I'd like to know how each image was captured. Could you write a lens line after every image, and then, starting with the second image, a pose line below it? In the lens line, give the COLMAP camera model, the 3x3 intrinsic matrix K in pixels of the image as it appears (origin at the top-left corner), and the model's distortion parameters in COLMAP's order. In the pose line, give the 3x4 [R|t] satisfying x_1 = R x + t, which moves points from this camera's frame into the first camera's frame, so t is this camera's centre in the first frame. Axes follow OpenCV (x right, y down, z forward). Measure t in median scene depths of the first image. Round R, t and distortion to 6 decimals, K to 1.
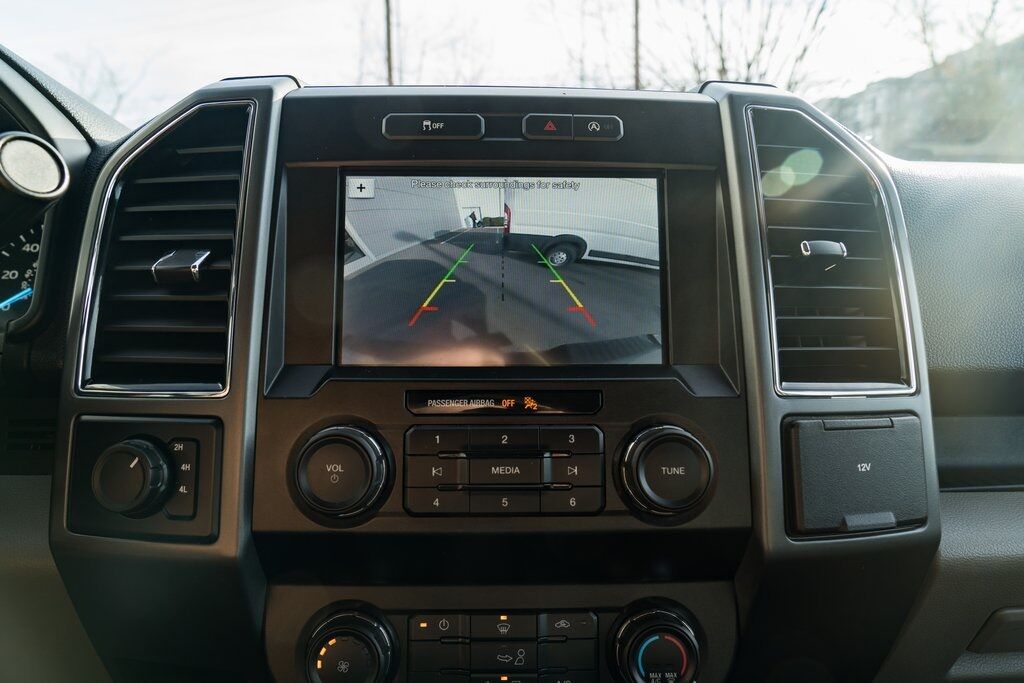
lens RADIAL K [[698.6, 0, 511.0], [0, 698.6, 349.9], [0, 0, 1]] dist [-0.028636, 0.018552]
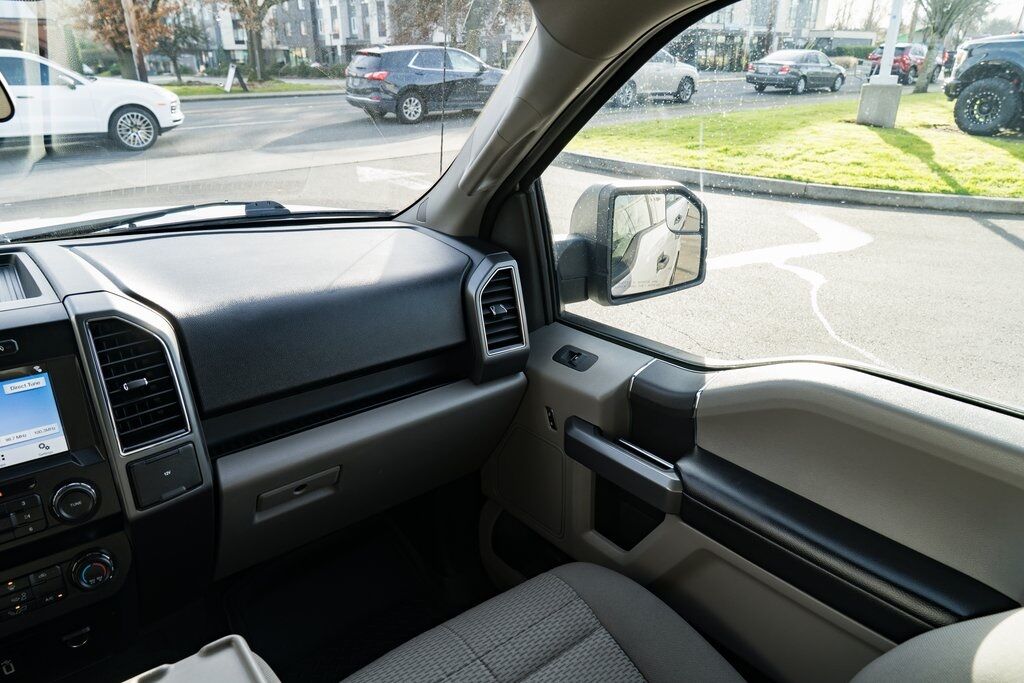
lens RADIAL K [[698.6, 0, 511.0], [0, 698.6, 349.9], [0, 0, 1]] dist [-0.028636, 0.018552]
pose [[0.808486, -0.218216, 0.546564, 0.242501], [0.079239, 0.960623, 0.266318, -0.801991], [-0.583156, -0.172005, 0.793941, -1.572712]]
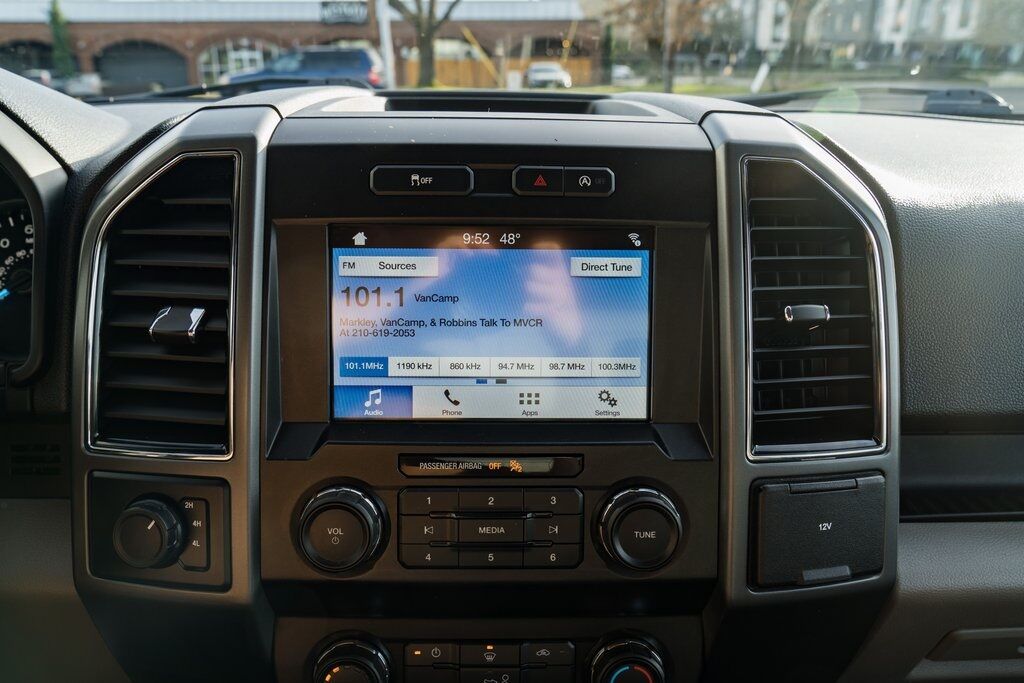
lens RADIAL K [[830.0, 0, 512.0], [0, 830.0, 341.5], [0, 0, 1]] dist [-0.012563, -0.001746]
pose [[0.999947, 0.010076, -0.002093, 0.022891], [-0.009544, 0.984066, 0.177547, -0.334963], [0.003849, -0.177517, 0.984110, -0.213961]]
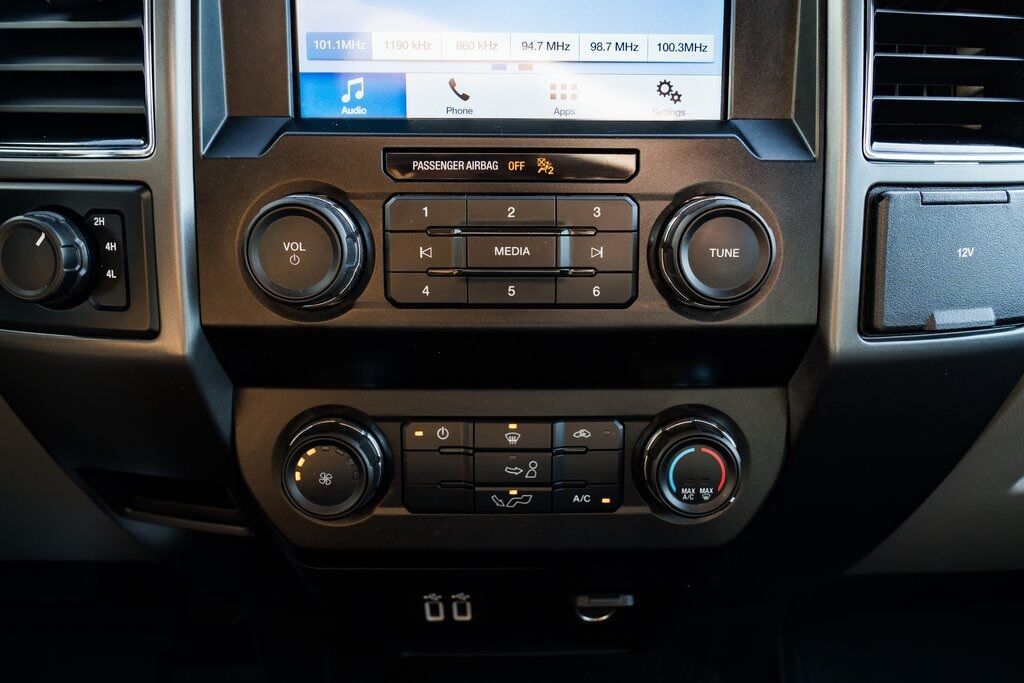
lens RADIAL K [[725.5, 0, 541.8], [0, 725.5, 331.2], [0, 0, 1]] dist [-0.020691, 0.003372]
pose [[0.999948, 0.006811, -0.007652, 0.031433], [-0.004716, 0.969160, 0.246385, 0.055587], [0.009095, -0.246336, 0.969142, 0.175054]]
